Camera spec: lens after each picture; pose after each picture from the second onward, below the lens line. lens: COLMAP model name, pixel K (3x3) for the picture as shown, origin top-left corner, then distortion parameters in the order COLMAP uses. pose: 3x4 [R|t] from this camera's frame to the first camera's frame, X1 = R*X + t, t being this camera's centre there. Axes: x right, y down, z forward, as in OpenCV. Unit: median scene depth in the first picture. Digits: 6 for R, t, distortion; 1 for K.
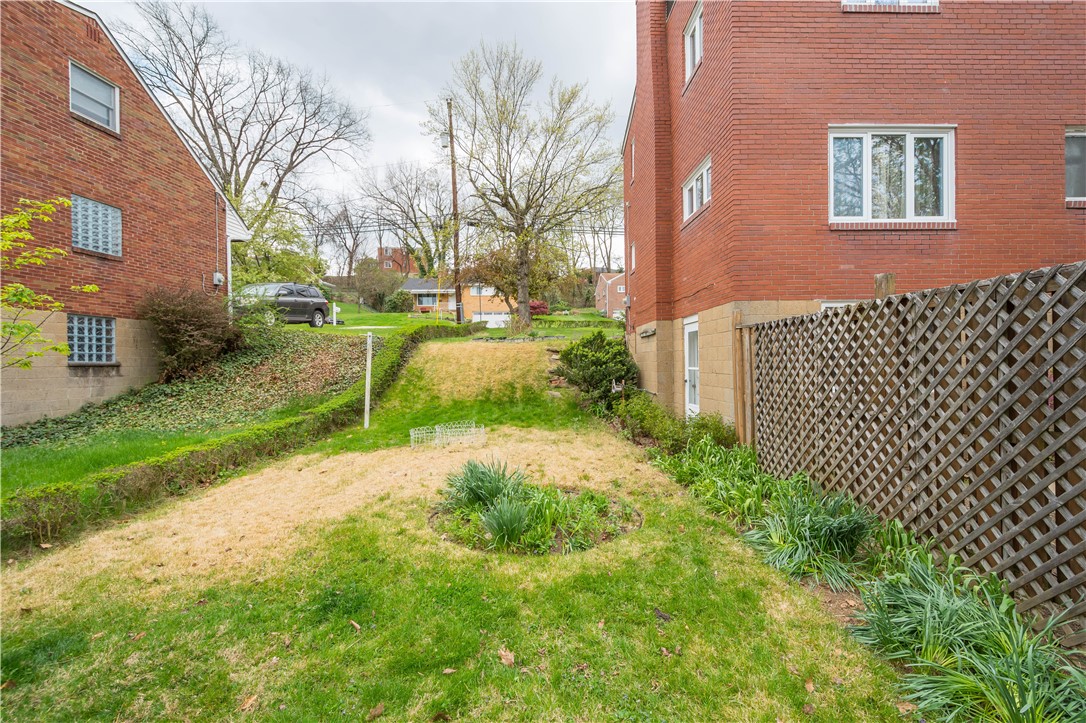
lens RADIAL K [[476.8, 0, 543.6], [0, 476.8, 379.1], [0, 0, 1]] dist [0.009212, -0.000520]
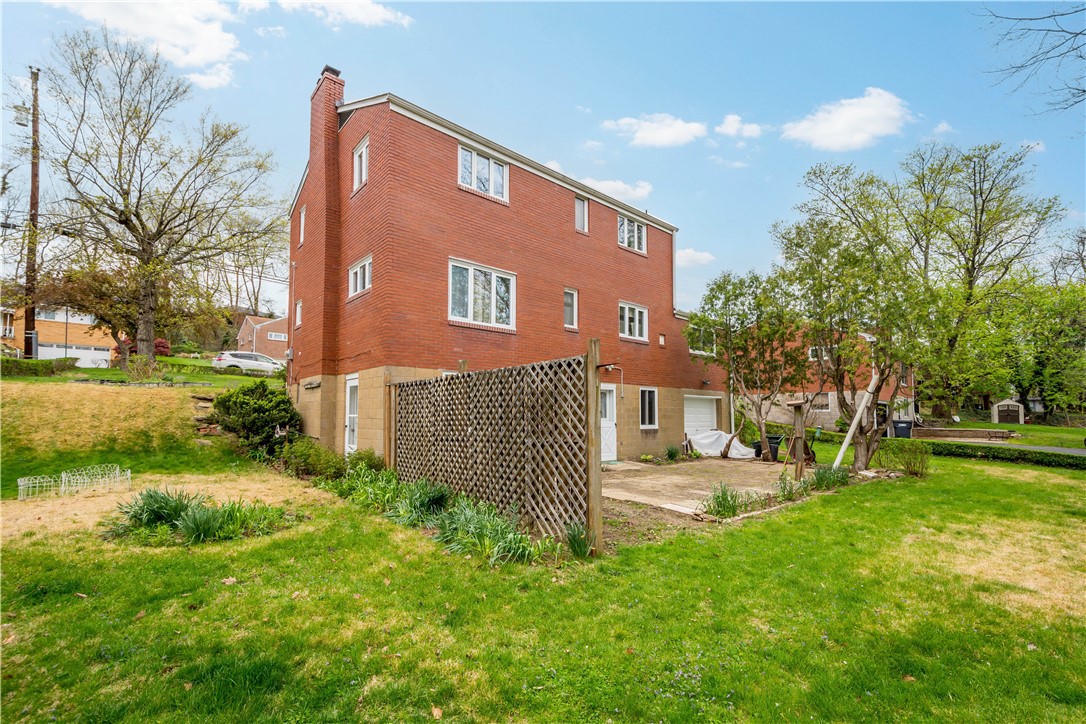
lens RADIAL K [[476.8, 0, 543.6], [0, 476.8, 379.6], [0, 0, 1]] dist [0.009212, -0.000520]
pose [[0.773093, 0.064430, 0.631011, -0.092997], [0.009281, 0.993572, -0.112821, 0.029988], [-0.634224, 0.093077, 0.767526, -0.277803]]
